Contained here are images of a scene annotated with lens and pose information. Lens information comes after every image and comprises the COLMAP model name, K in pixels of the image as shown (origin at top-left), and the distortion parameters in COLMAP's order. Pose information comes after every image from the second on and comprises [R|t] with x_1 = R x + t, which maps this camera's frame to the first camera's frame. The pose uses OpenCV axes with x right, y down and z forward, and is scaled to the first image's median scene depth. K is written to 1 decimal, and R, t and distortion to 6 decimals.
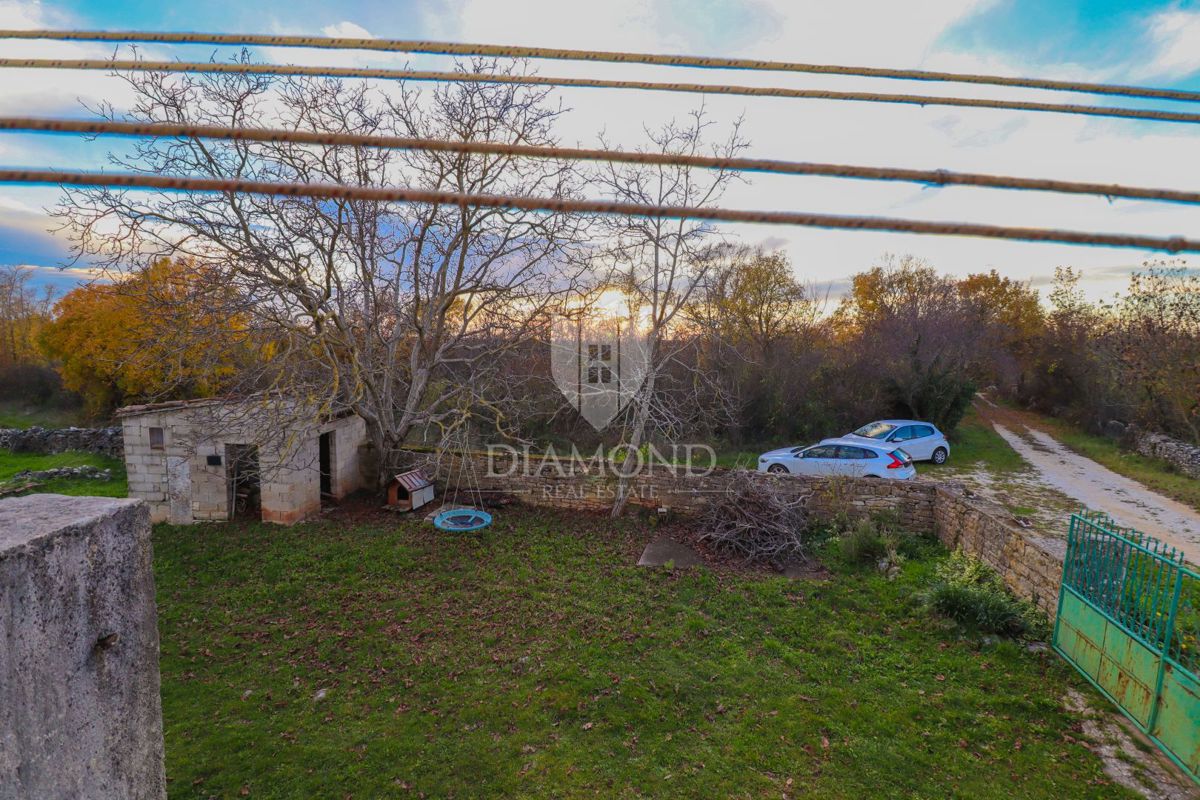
lens RADIAL K [[585.9, 0, 615.6], [0, 585.9, 398.8], [0, 0, 1]] dist [0.000193, -0.017183]
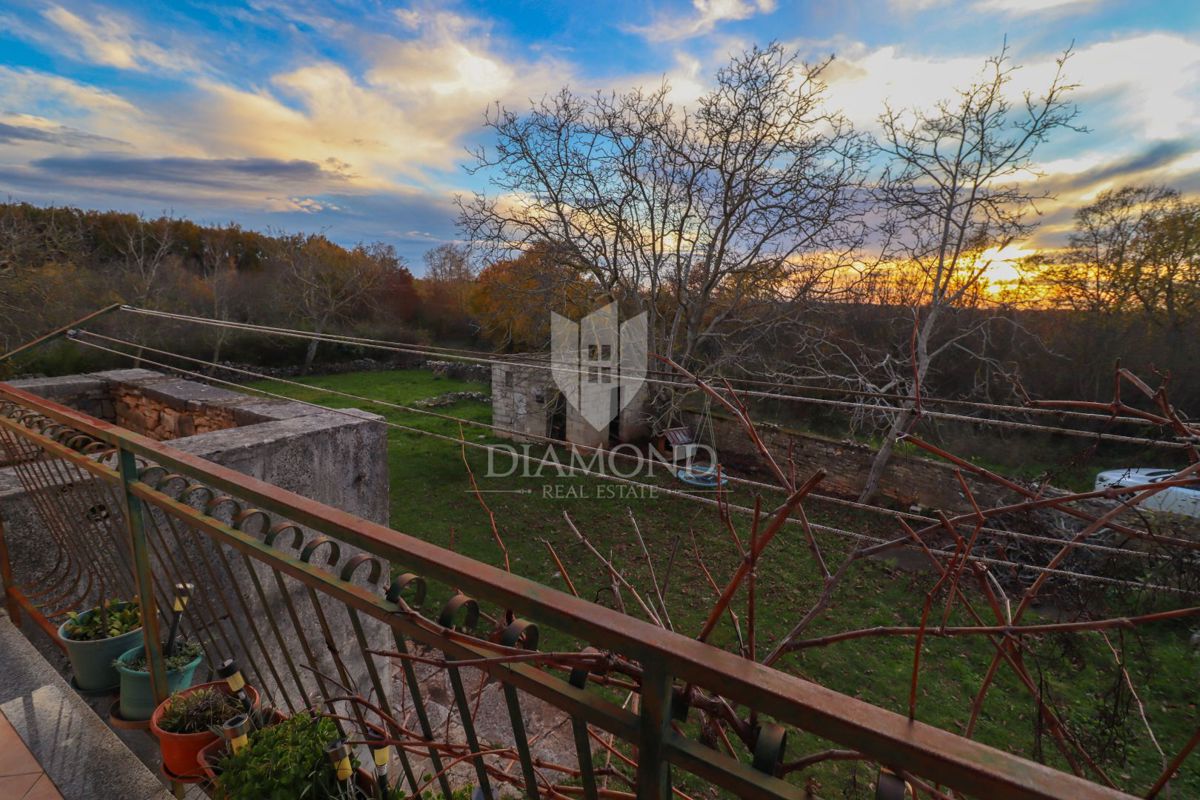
lens RADIAL K [[604.6, 0, 590.3], [0, 604.6, 384.4], [0, 0, 1]] dist [-0.003428, -0.015921]
pose [[0.807257, 0.098676, -0.581893, 0.224661], [-0.073464, 0.995057, 0.066823, -0.031201], [0.585611, -0.011195, 0.810515, -0.072371]]
